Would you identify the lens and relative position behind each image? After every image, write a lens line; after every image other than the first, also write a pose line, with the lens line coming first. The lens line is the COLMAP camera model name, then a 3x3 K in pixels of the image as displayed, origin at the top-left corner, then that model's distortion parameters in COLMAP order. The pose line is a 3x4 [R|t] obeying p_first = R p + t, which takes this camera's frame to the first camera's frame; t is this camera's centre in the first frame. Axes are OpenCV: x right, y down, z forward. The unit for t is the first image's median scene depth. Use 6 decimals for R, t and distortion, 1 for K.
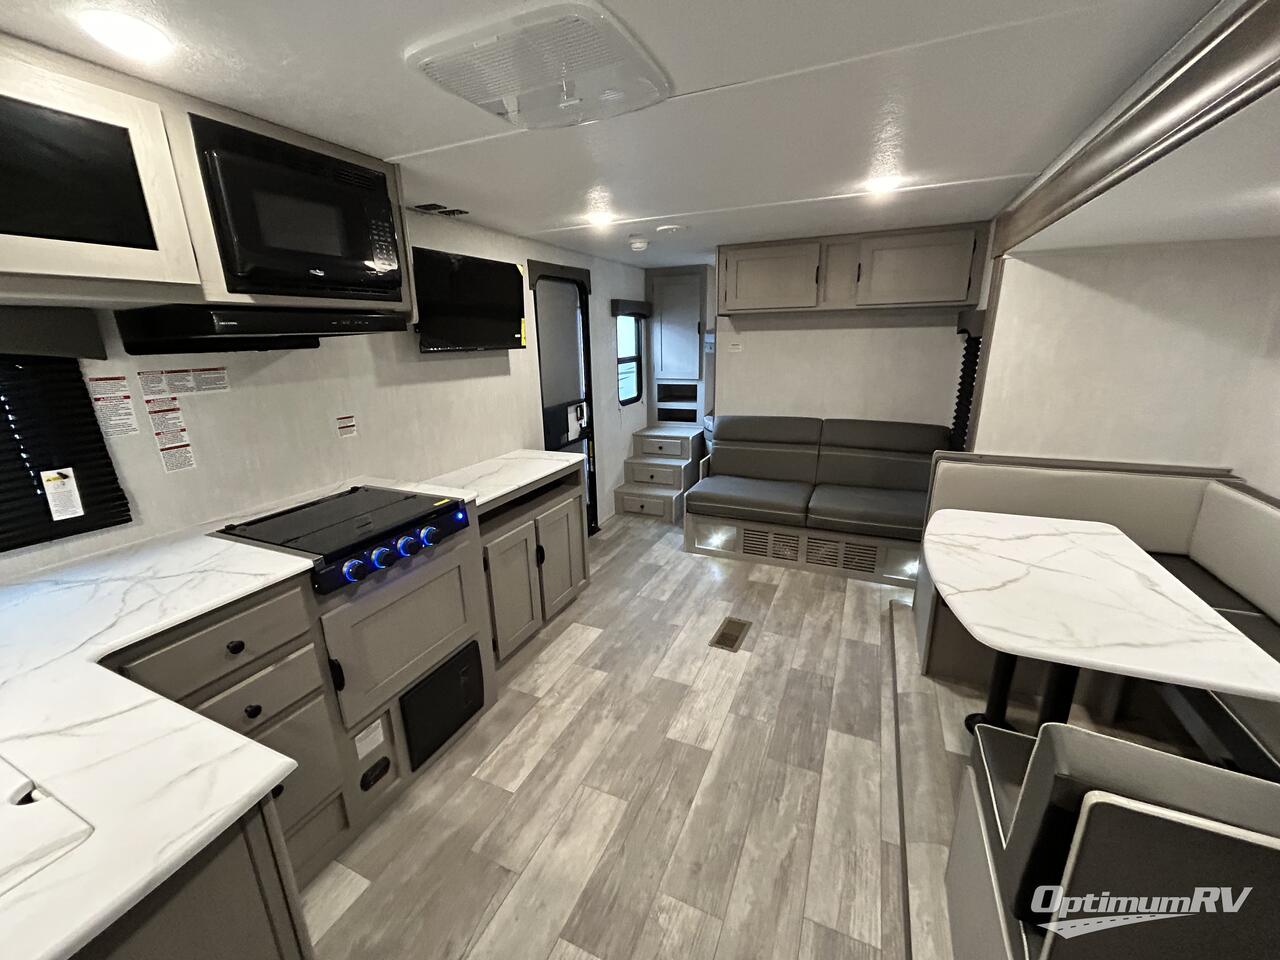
lens RADIAL K [[513.3, 0, 636.2], [0, 513.3, 480.5], [0, 0, 1]] dist [-0.003460, 0.000383]
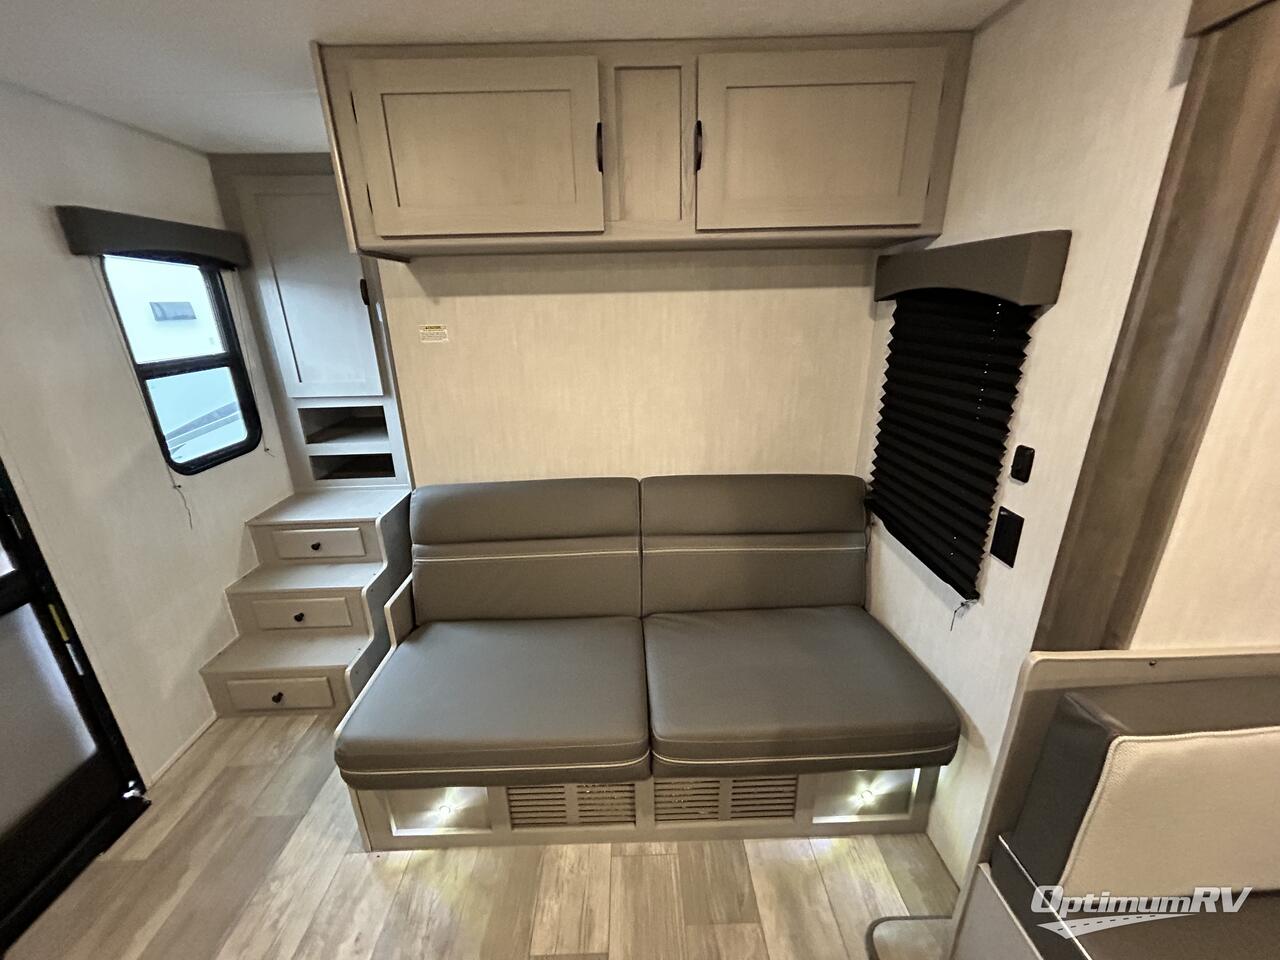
lens RADIAL K [[513.3, 0, 636.8], [0, 513.3, 479.0], [0, 0, 1]] dist [-0.003460, 0.000383]
pose [[0.900897, -0.138964, 0.411185, 0.188899], [0.120759, 0.990206, 0.070069, -0.180525], [-0.416894, -0.013470, 0.908855, 0.650896]]
